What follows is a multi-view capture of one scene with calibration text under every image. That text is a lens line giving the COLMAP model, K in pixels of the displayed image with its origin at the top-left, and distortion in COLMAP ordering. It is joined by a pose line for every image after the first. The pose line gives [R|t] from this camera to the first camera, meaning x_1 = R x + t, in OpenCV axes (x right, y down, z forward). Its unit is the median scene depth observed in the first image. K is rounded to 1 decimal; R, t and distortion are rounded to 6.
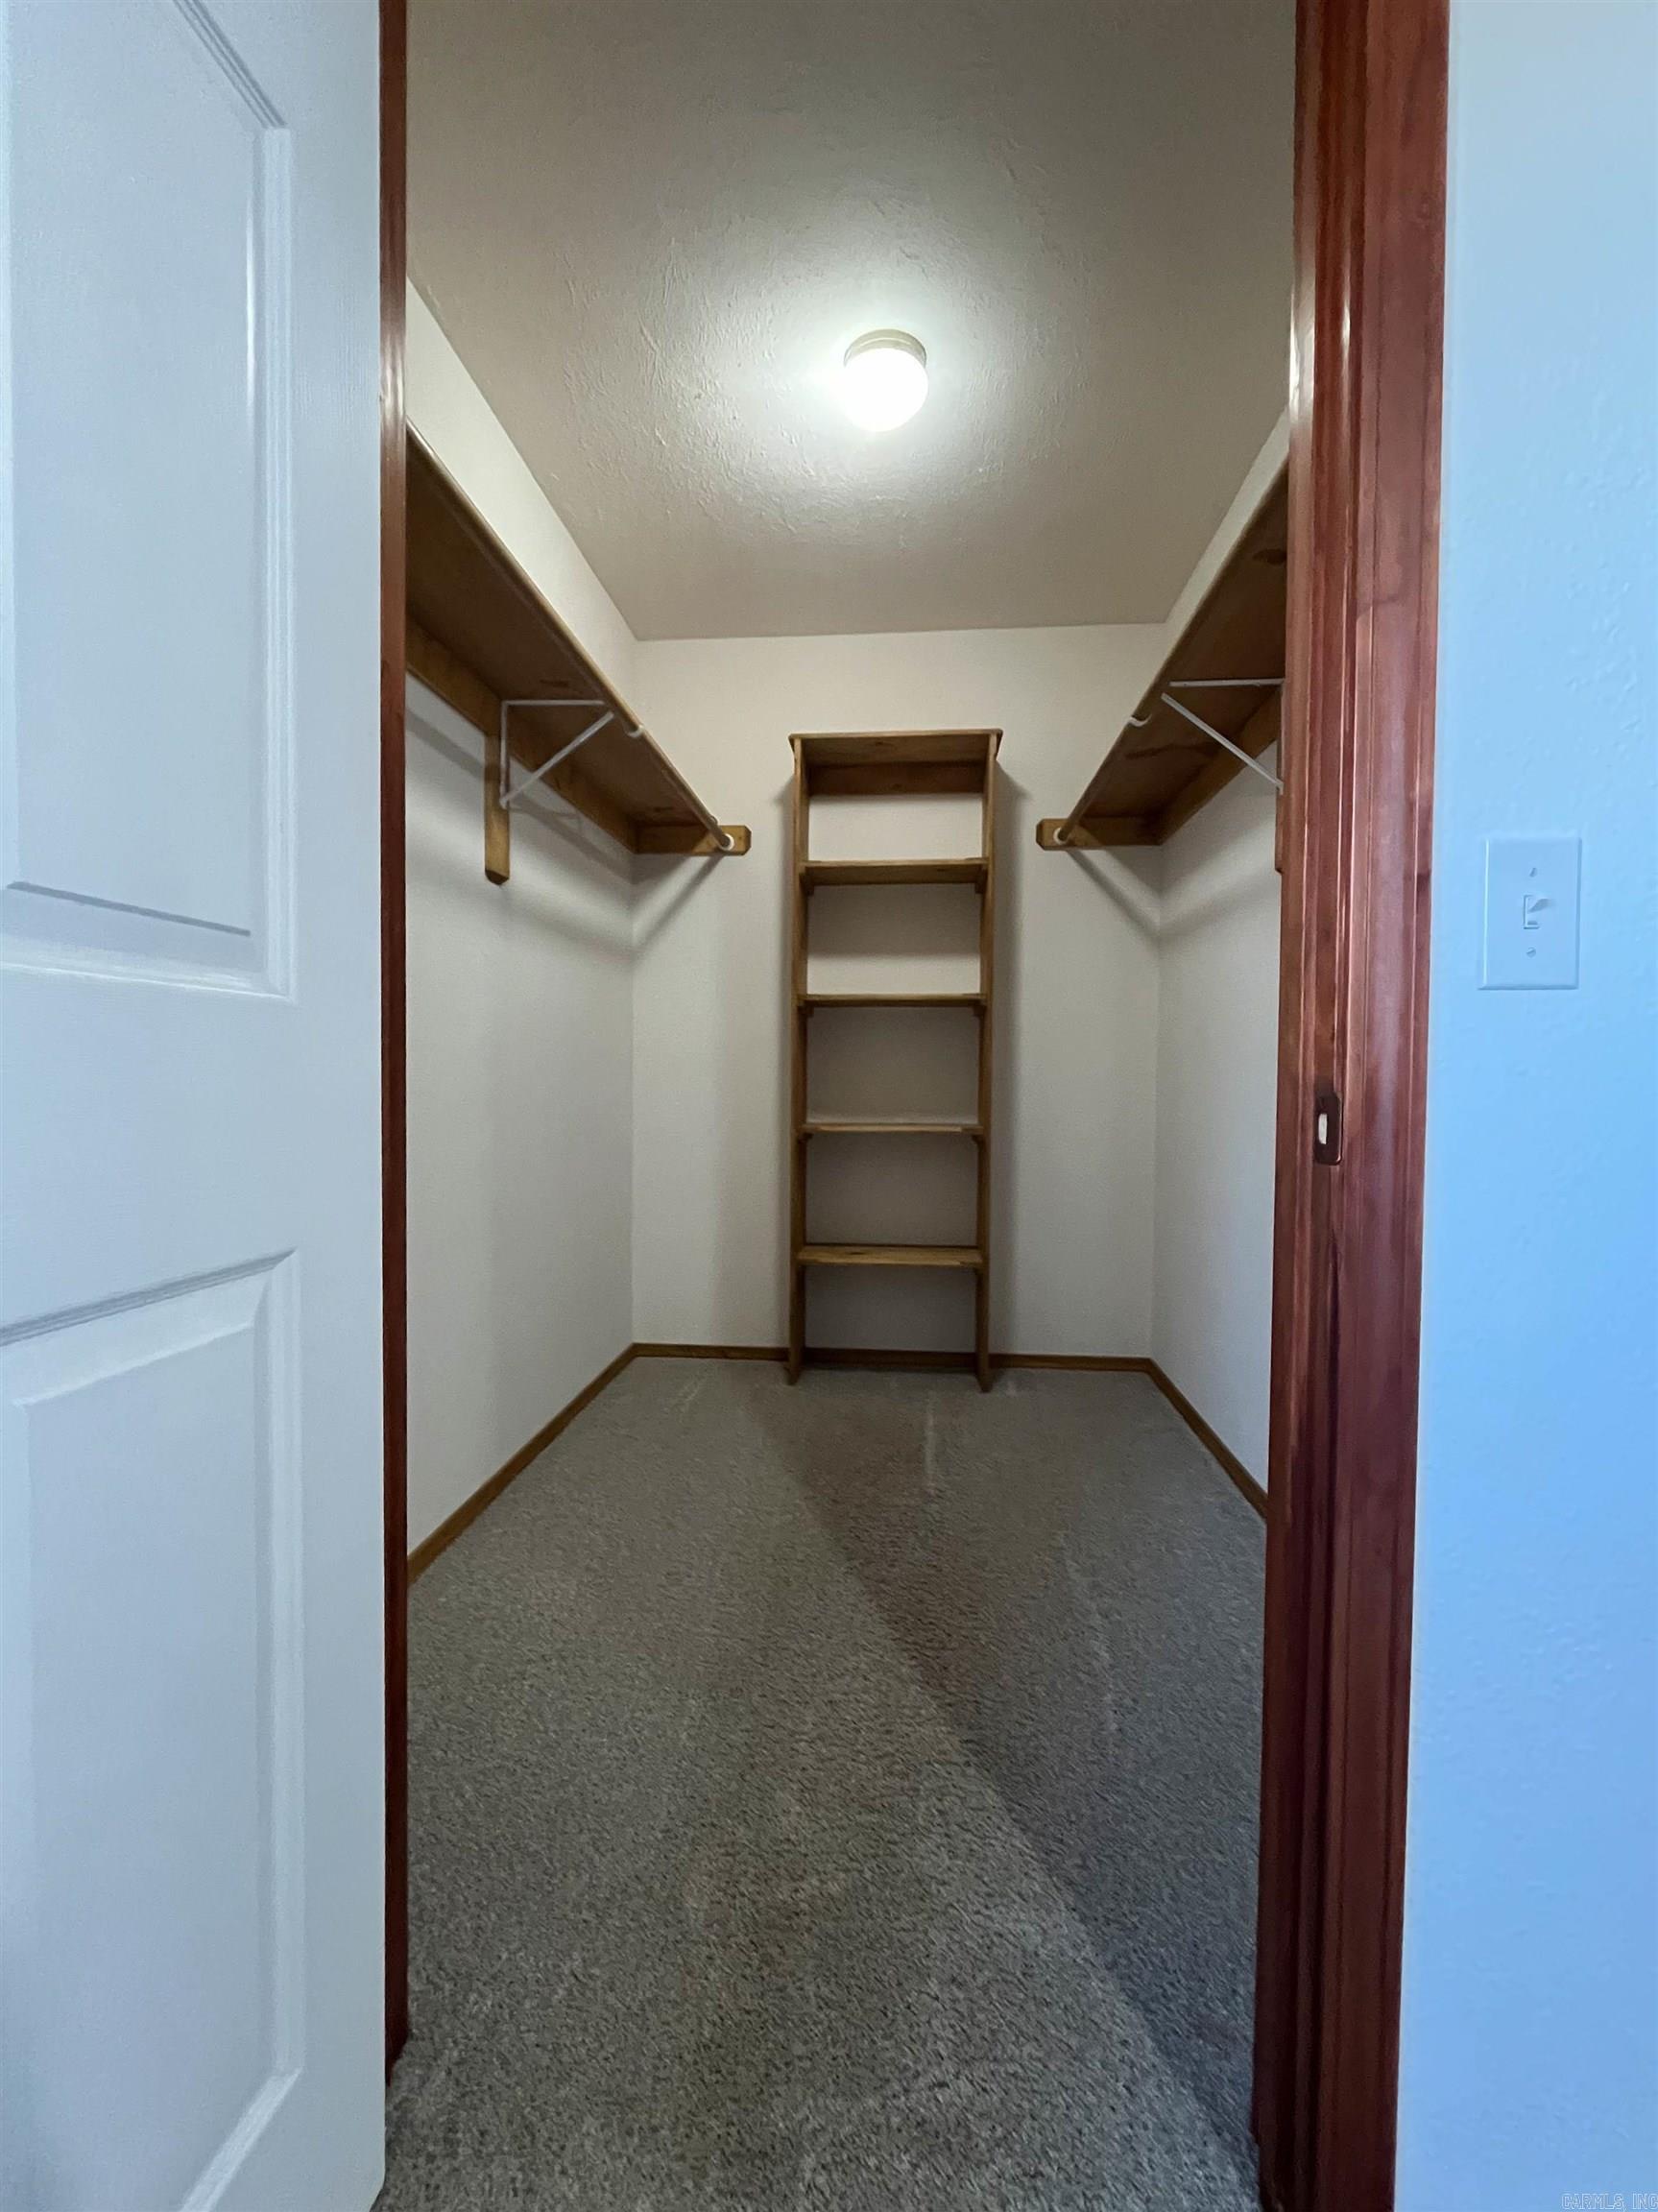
lens RADIAL K [[908.5, 0, 832.9], [0, 908.5, 1102.3], [0, 0, 1]] dist [-0.003500, 0.000327]
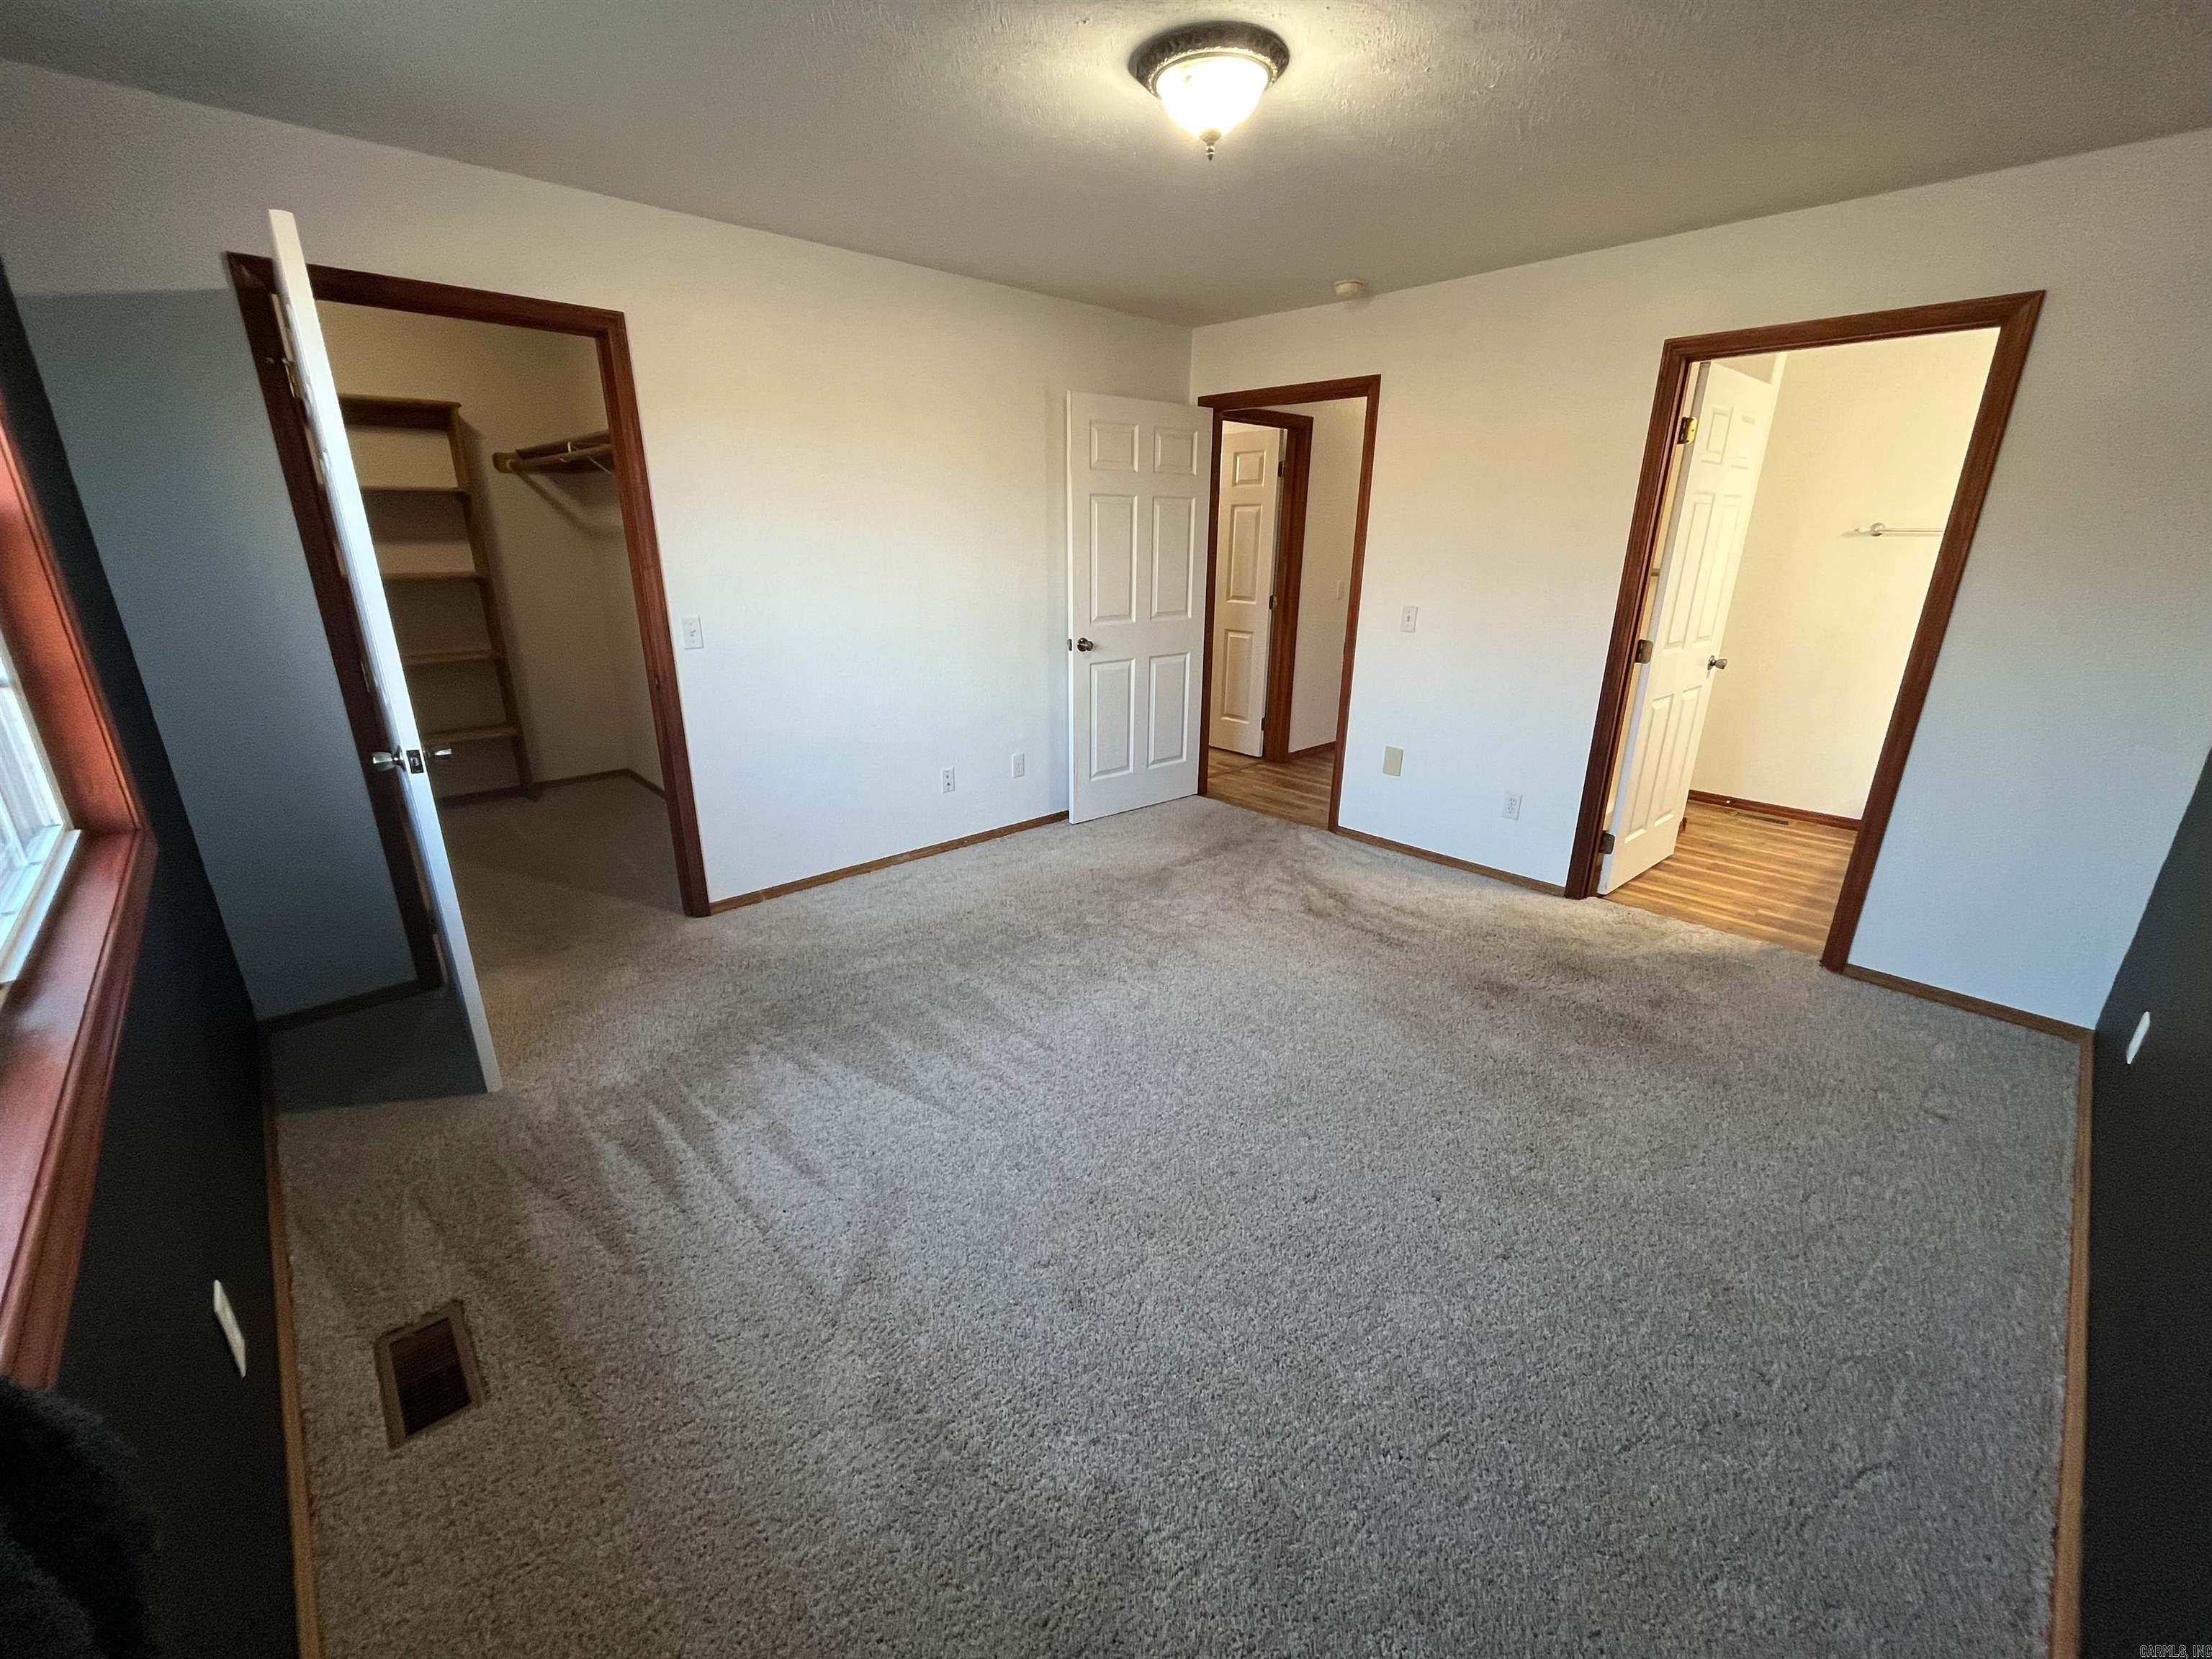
lens RADIAL K [[908.5, 0, 1106.1], [0, 908.5, 833.2], [0, 0, 1]] dist [-0.003500, 0.000327]
pose [[0.661081, -0.238568, 0.711377, -0.362494], [0.015204, 0.952169, 0.305192, -0.150700], [-0.750160, -0.190941, 0.633088, -0.961373]]
